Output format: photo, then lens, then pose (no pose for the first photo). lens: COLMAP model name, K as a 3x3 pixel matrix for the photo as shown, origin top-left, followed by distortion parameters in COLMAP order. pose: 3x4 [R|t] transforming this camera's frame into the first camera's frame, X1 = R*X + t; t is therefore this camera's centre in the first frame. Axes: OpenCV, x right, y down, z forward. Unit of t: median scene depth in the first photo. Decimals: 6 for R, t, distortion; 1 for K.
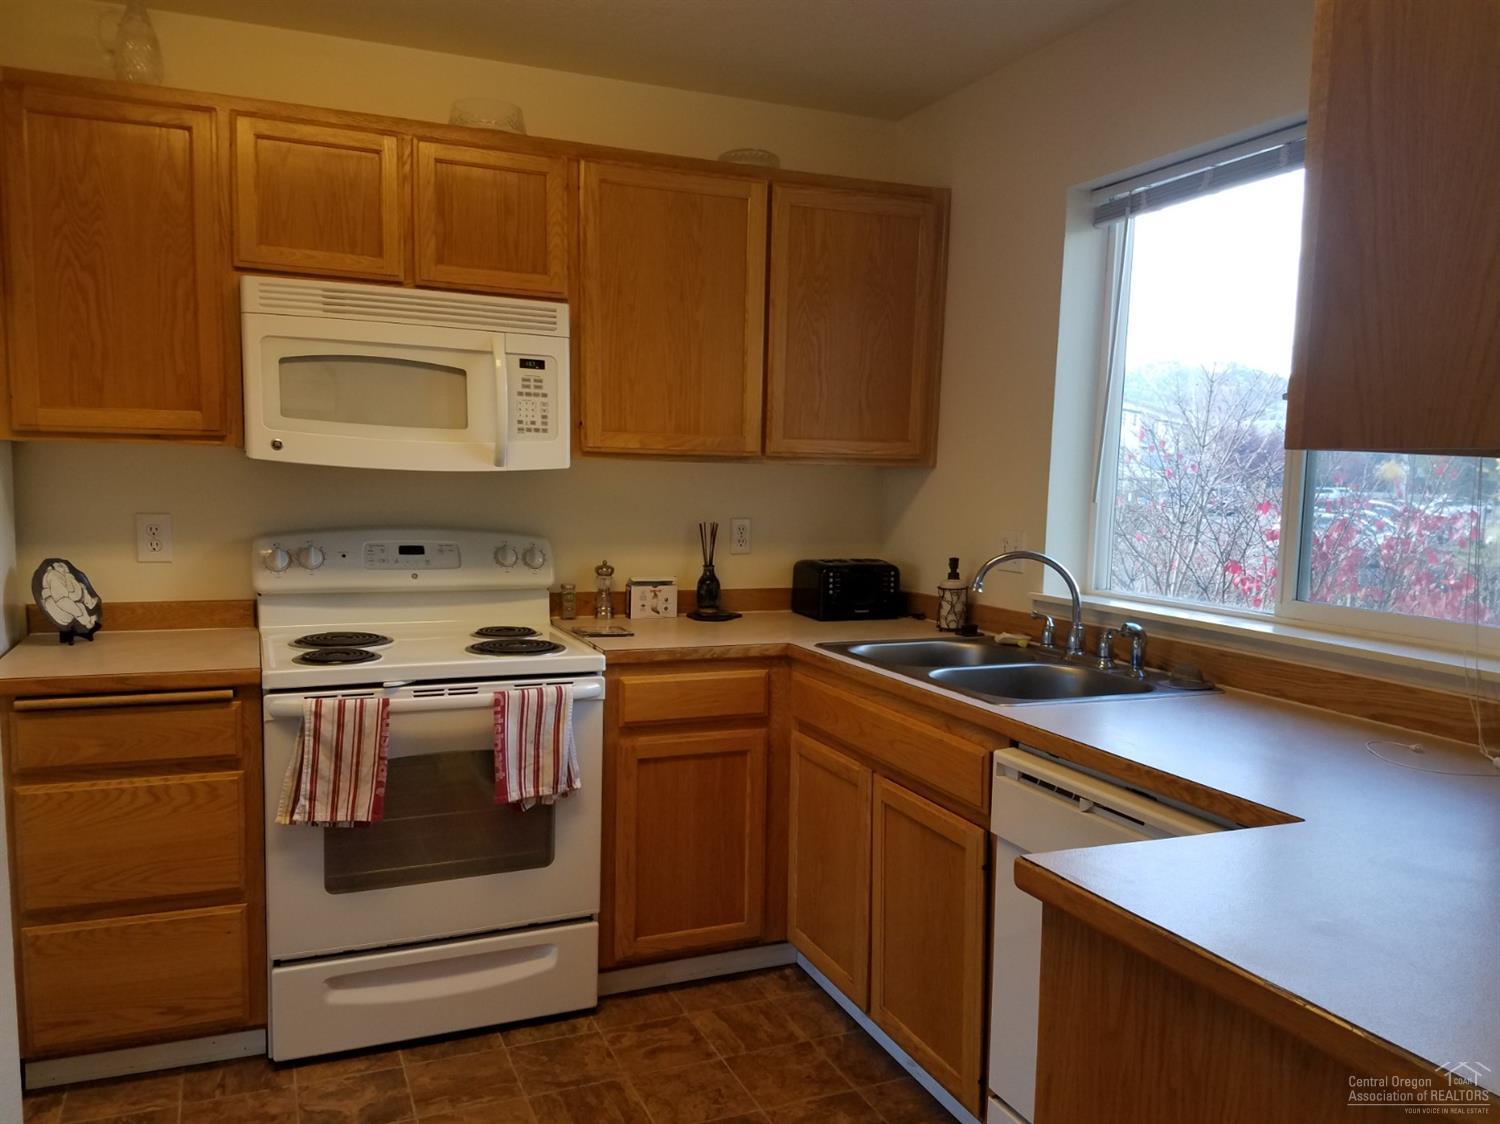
lens RADIAL K [[1115.0, 0, 749.5], [0, 1115.0, 593.3], [0, 0, 1]] dist [0.198170, -0.336032]
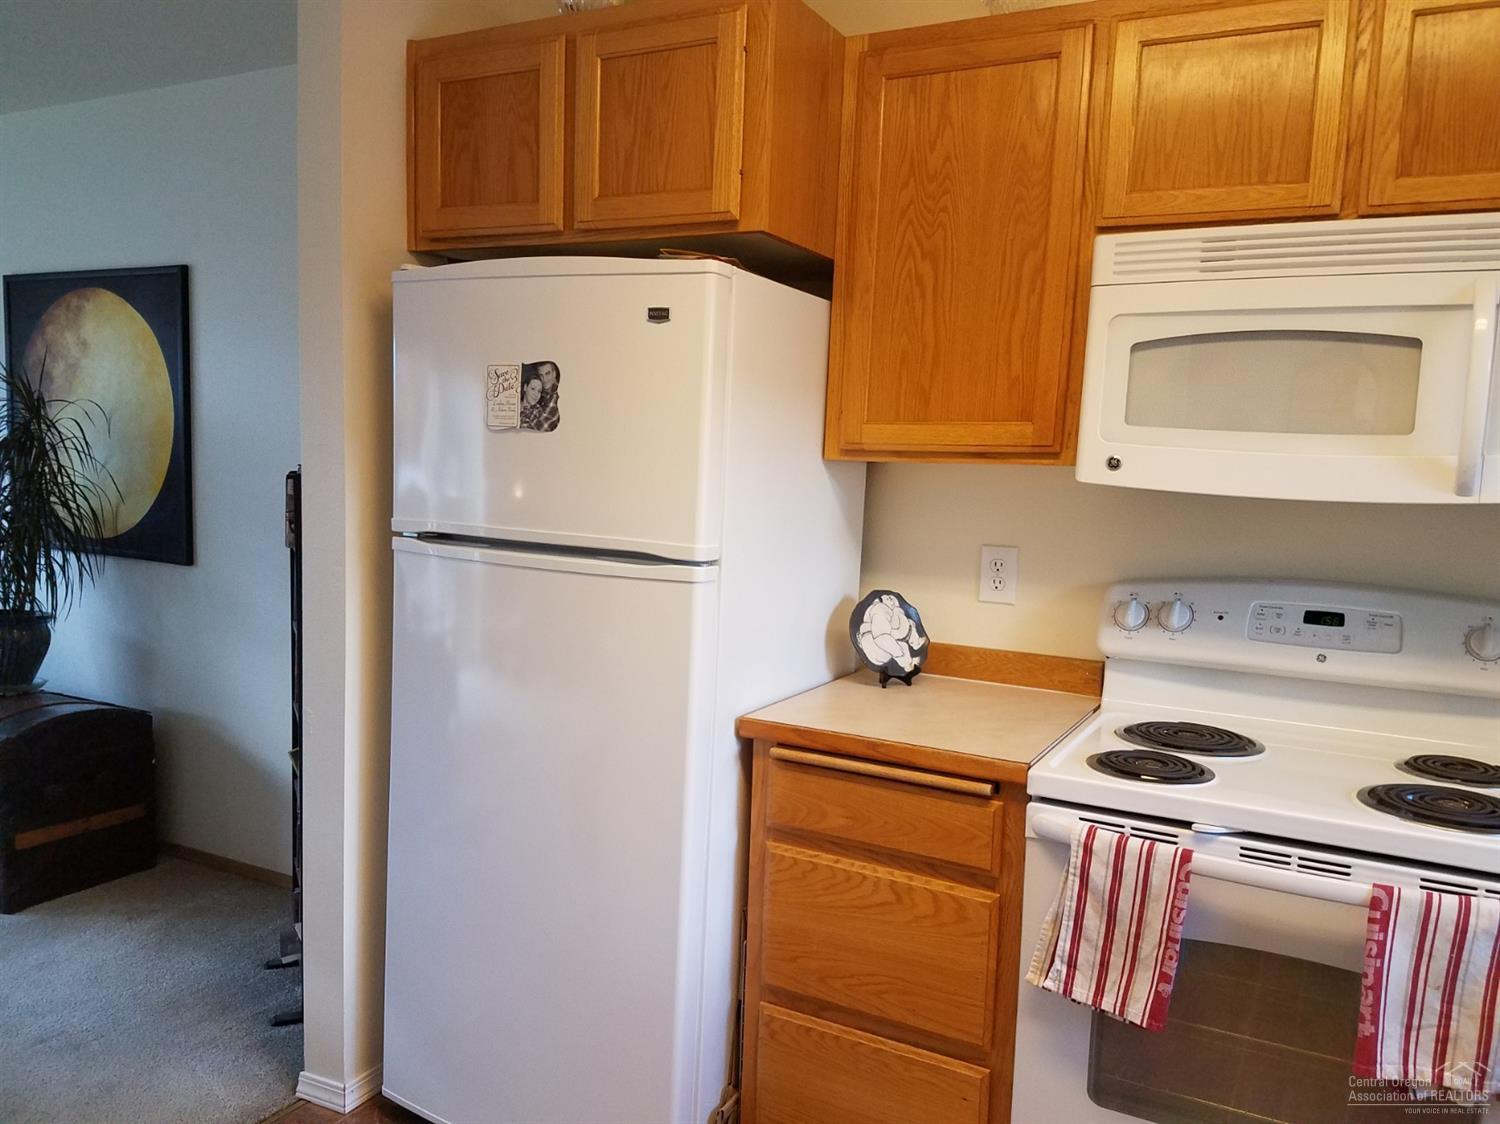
lens RADIAL K [[1115.0, 0, 749.5], [0, 1115.0, 593.3], [0, 0, 1]] dist [0.198170, -0.336032]
pose [[0.620873, 0.089981, -0.778730, 0.019588], [-0.106309, 0.993878, 0.030081, -0.045300], [0.776669, 0.064110, 0.626637, 0.379974]]
